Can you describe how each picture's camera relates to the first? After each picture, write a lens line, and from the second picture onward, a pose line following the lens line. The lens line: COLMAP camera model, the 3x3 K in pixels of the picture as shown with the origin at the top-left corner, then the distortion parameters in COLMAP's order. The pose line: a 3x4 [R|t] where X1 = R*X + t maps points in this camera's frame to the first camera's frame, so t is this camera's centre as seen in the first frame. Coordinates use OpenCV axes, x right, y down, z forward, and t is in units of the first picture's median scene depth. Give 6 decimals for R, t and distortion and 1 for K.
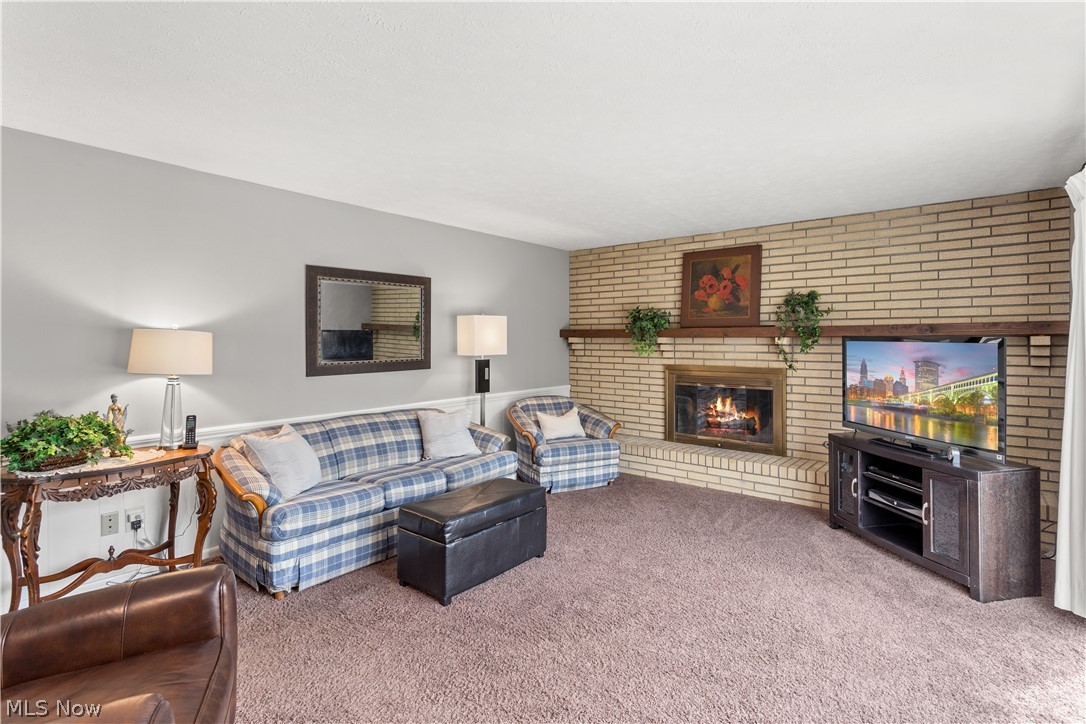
lens RADIAL K [[520.6, 0, 546.1], [0, 520.6, 352.5], [0, 0, 1]] dist [-0.000759, 0.003367]
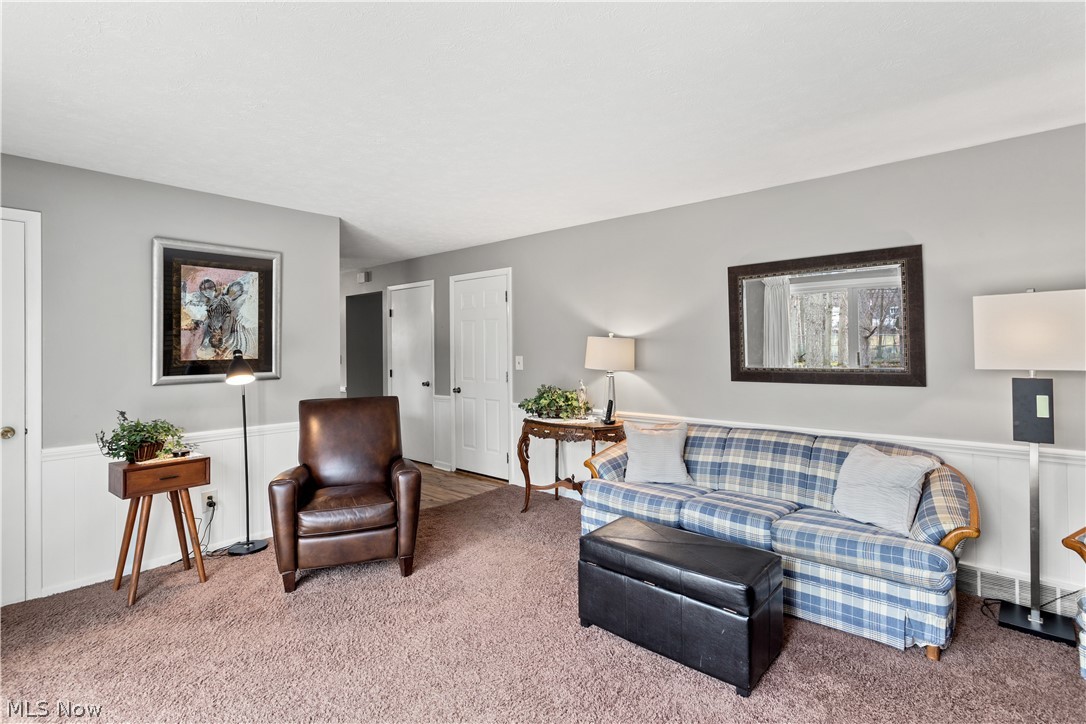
lens RADIAL K [[520.6, 0, 544.6], [0, 520.6, 350.4], [0, 0, 1]] dist [-0.000759, 0.003367]
pose [[-0.043487, 0.006203, -0.999035, 0.495757], [-0.017814, 0.999817, 0.006983, -0.010612], [0.998895, 0.018100, -0.043368, 0.641015]]
